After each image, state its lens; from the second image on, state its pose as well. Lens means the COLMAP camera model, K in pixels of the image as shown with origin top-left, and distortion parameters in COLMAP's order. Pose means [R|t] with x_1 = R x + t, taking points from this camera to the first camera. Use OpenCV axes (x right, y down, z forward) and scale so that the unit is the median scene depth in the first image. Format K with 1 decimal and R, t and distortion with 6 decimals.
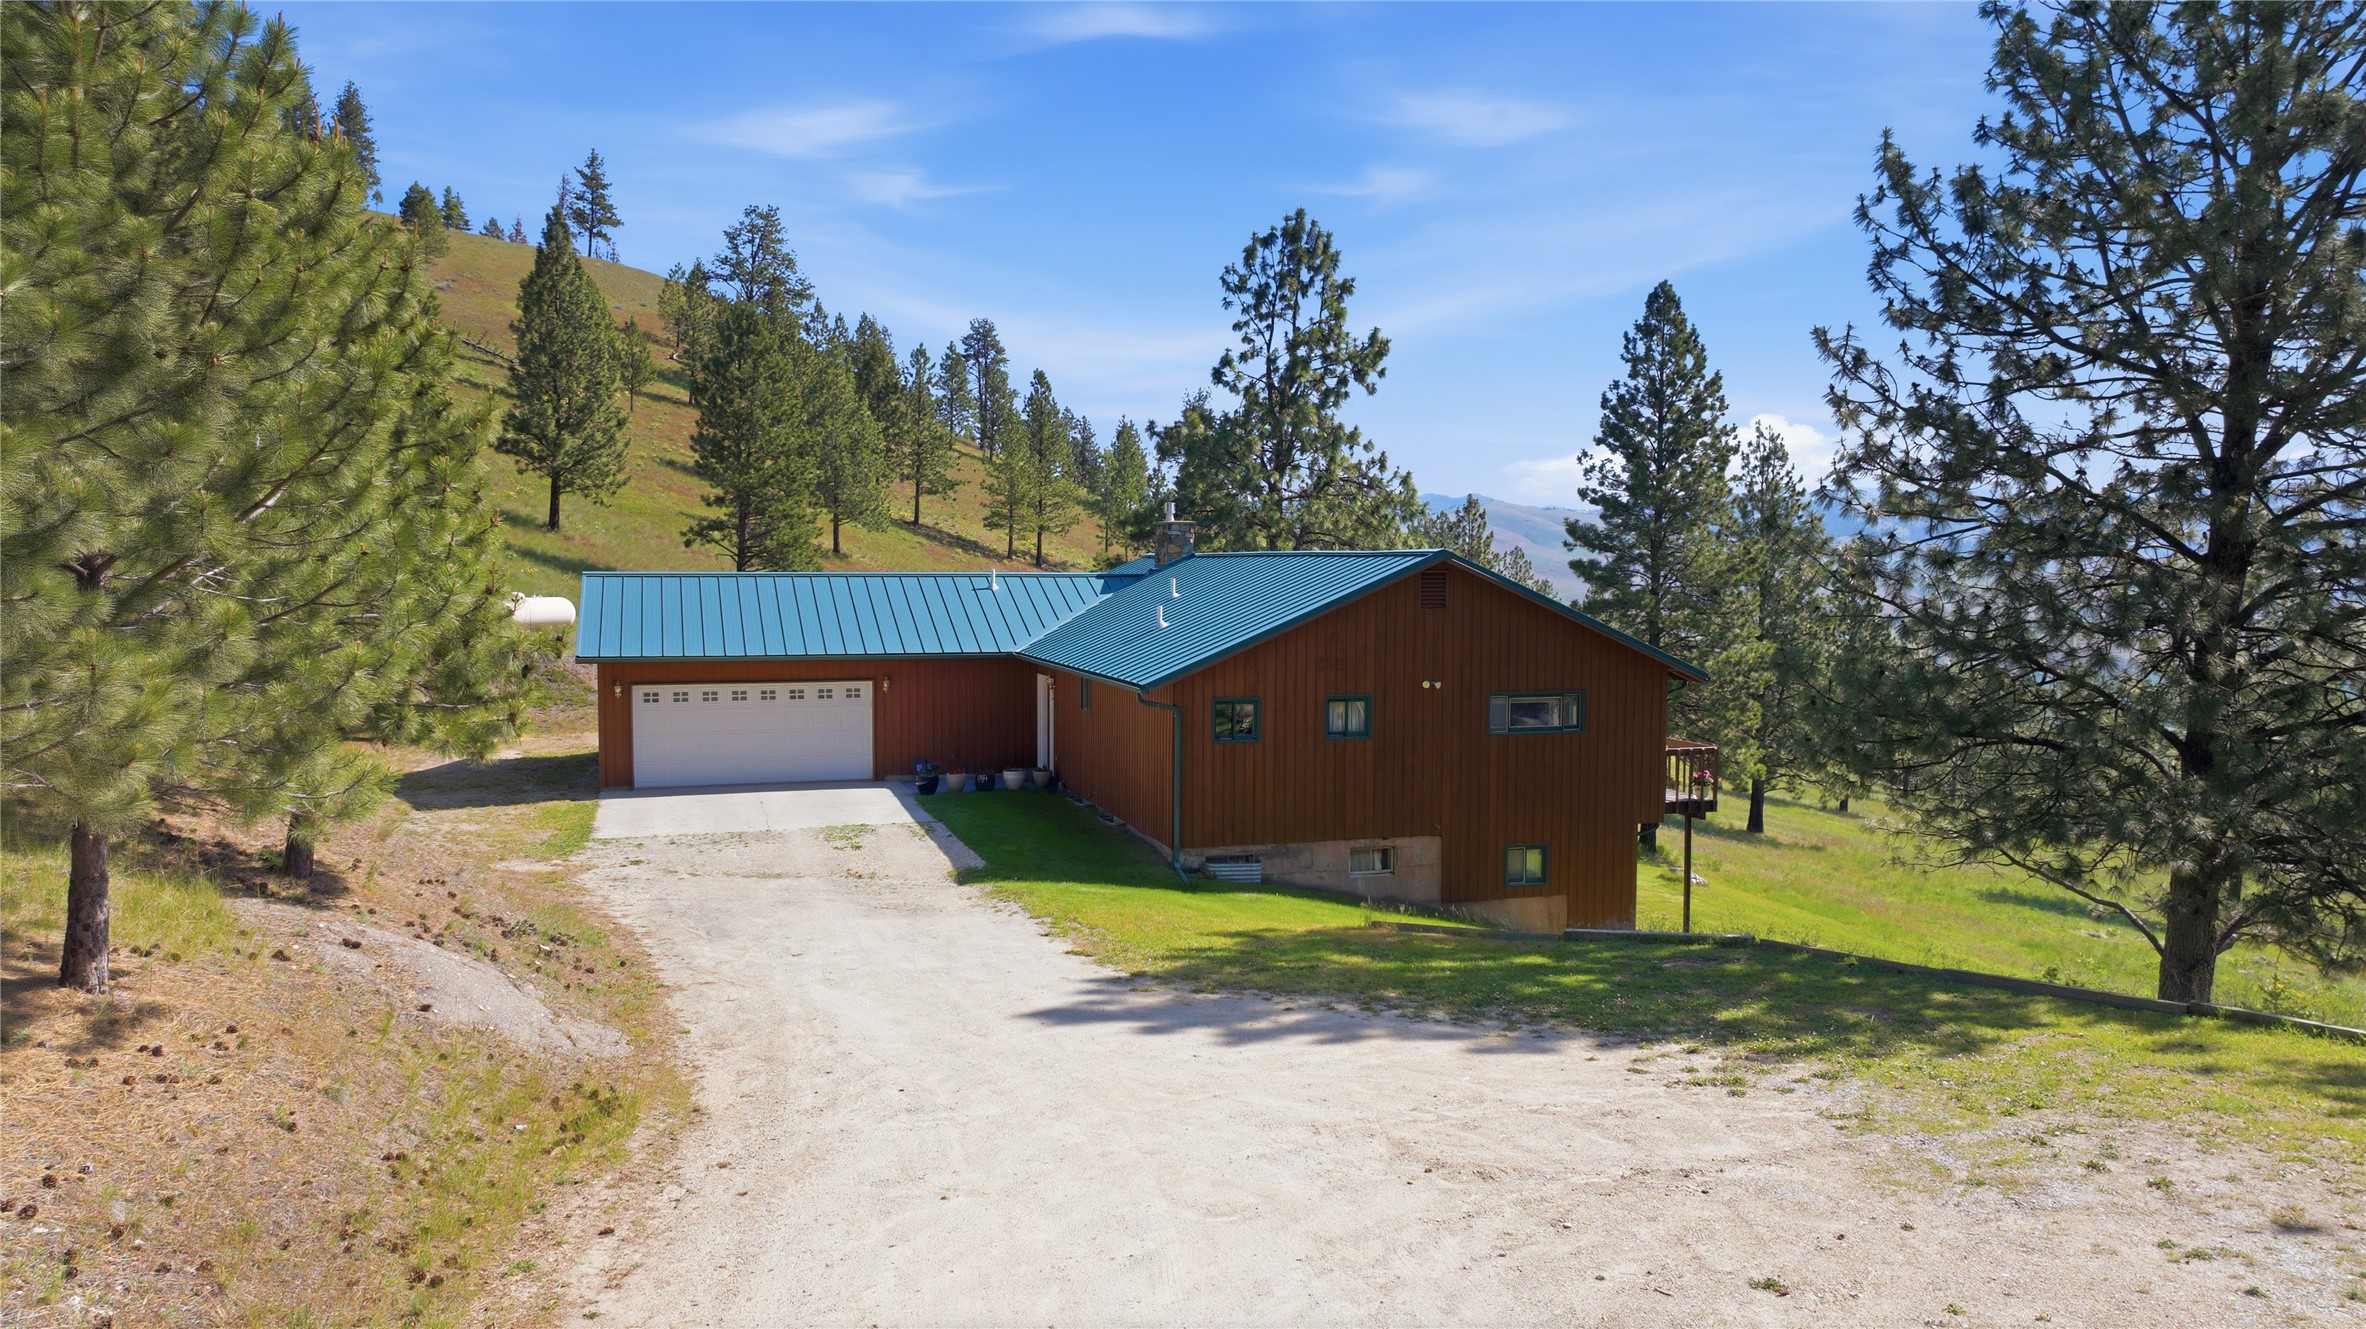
lens RADIAL K [[1658.3, 0, 1180.2], [0, 1658.3, 670.0], [0, 0, 1]] dist [-0.036094, 0.022130]
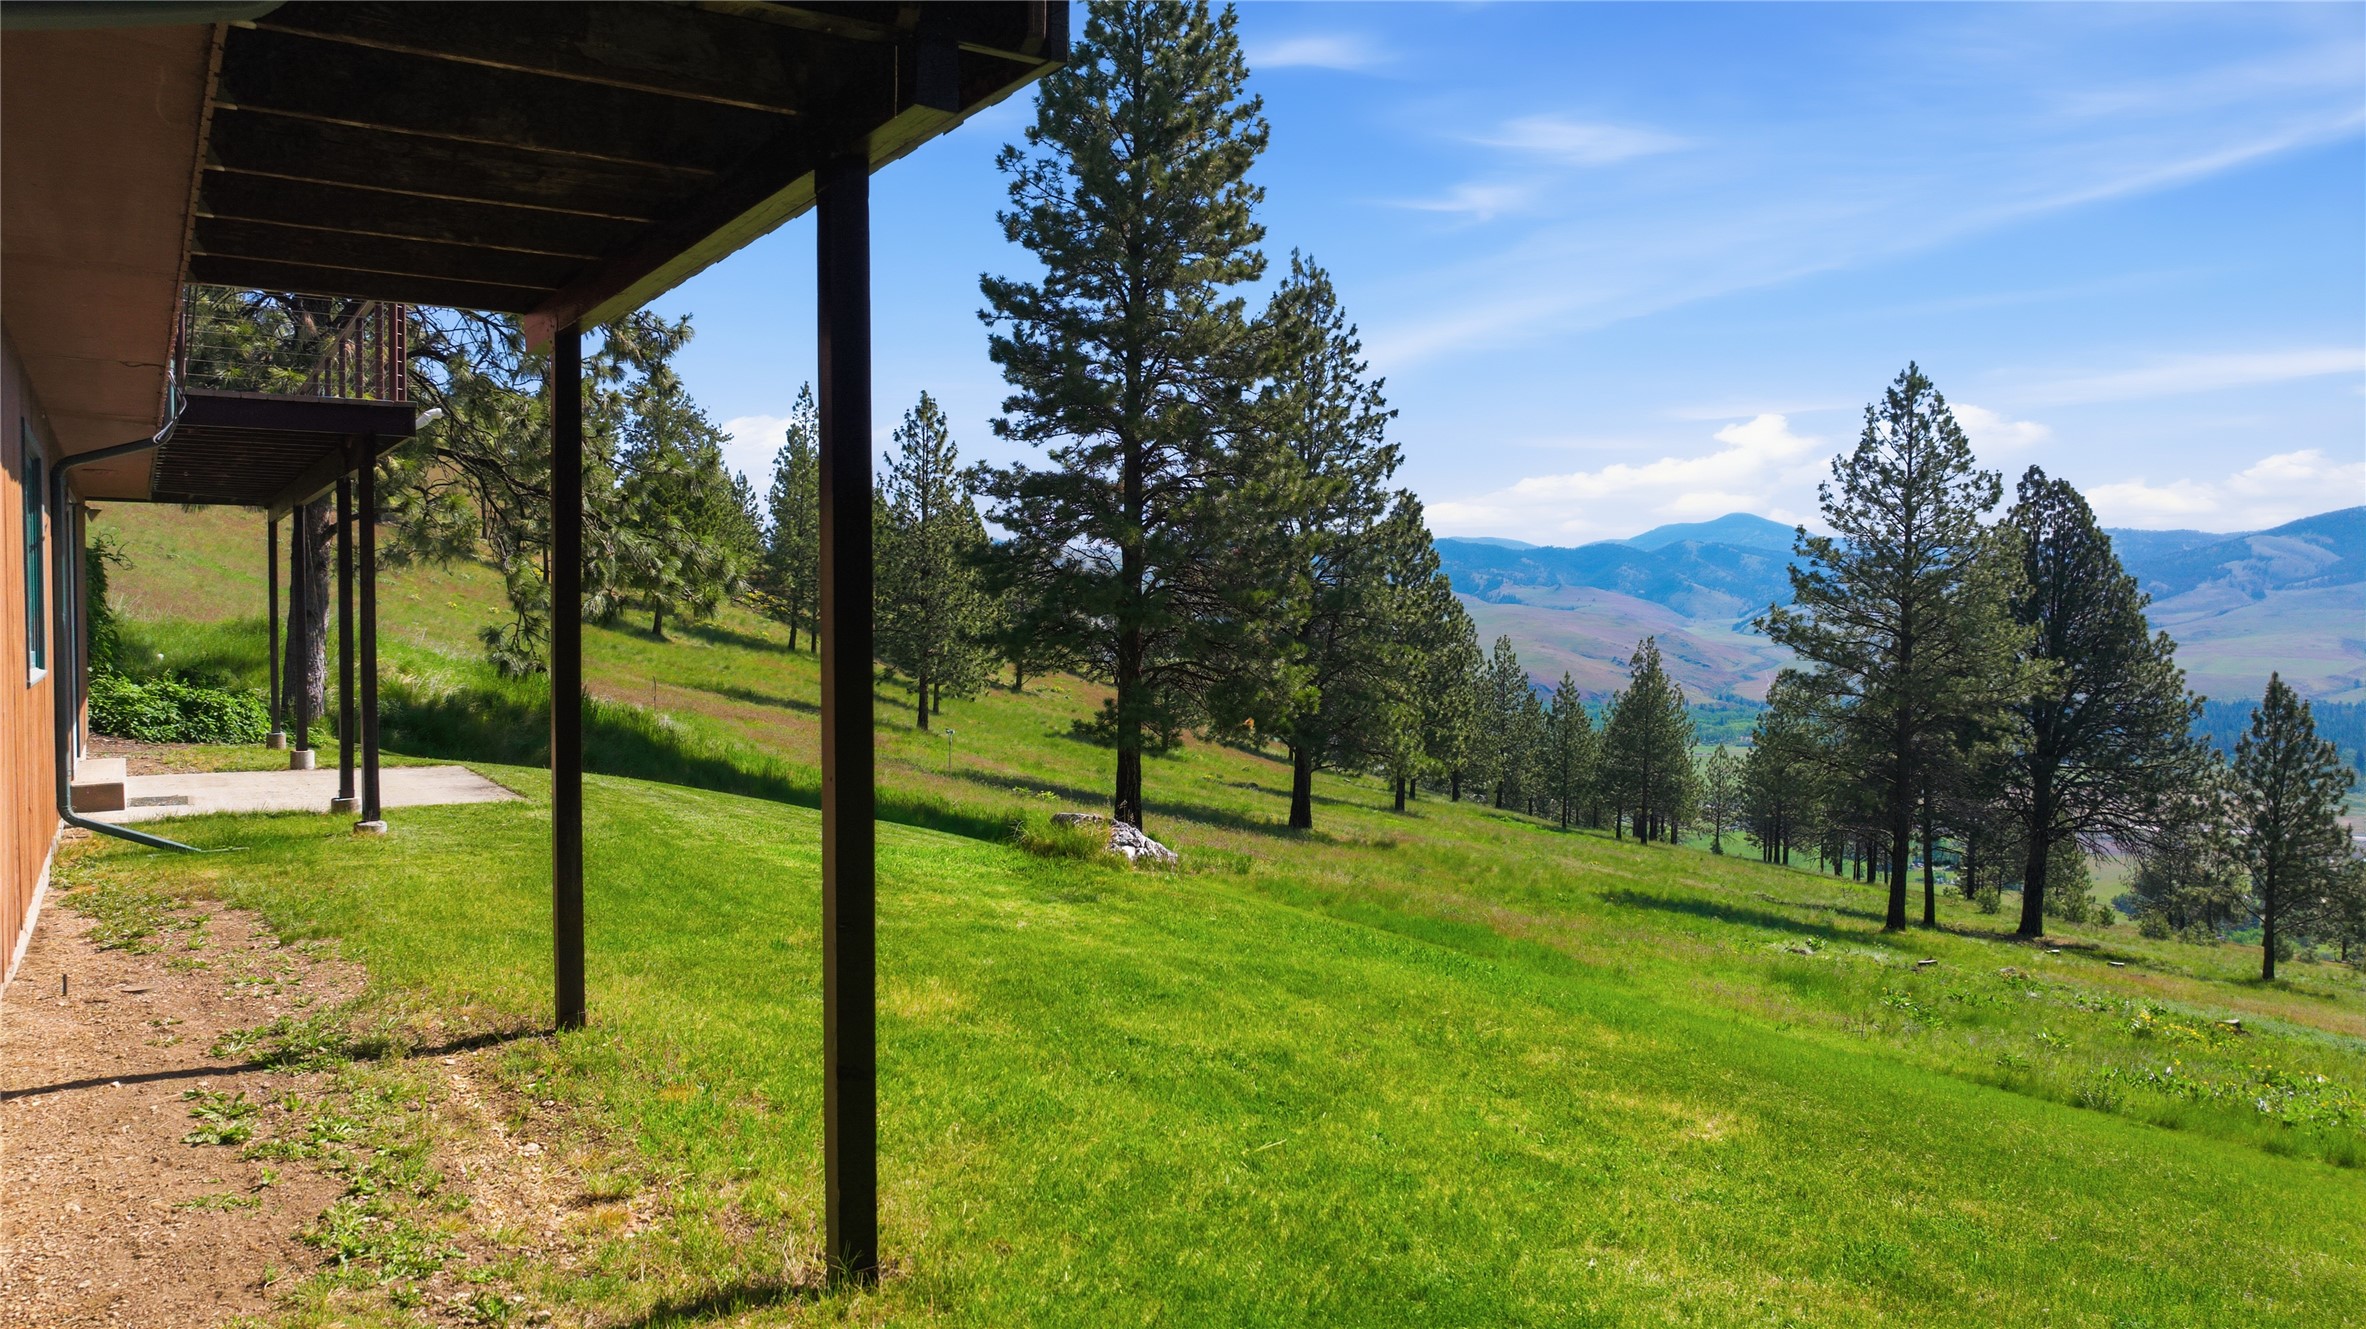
lens RADIAL K [[1658.3, 0, 1186.7], [0, 1658.3, 665.2], [0, 0, 1]] dist [-0.036094, 0.022130]
pose [[0.963248, -0.007014, 0.268523, 0.145413], [0.014532, 0.999556, -0.026019, 0.061518], [-0.268221, 0.028965, 0.962922, 0.428024]]
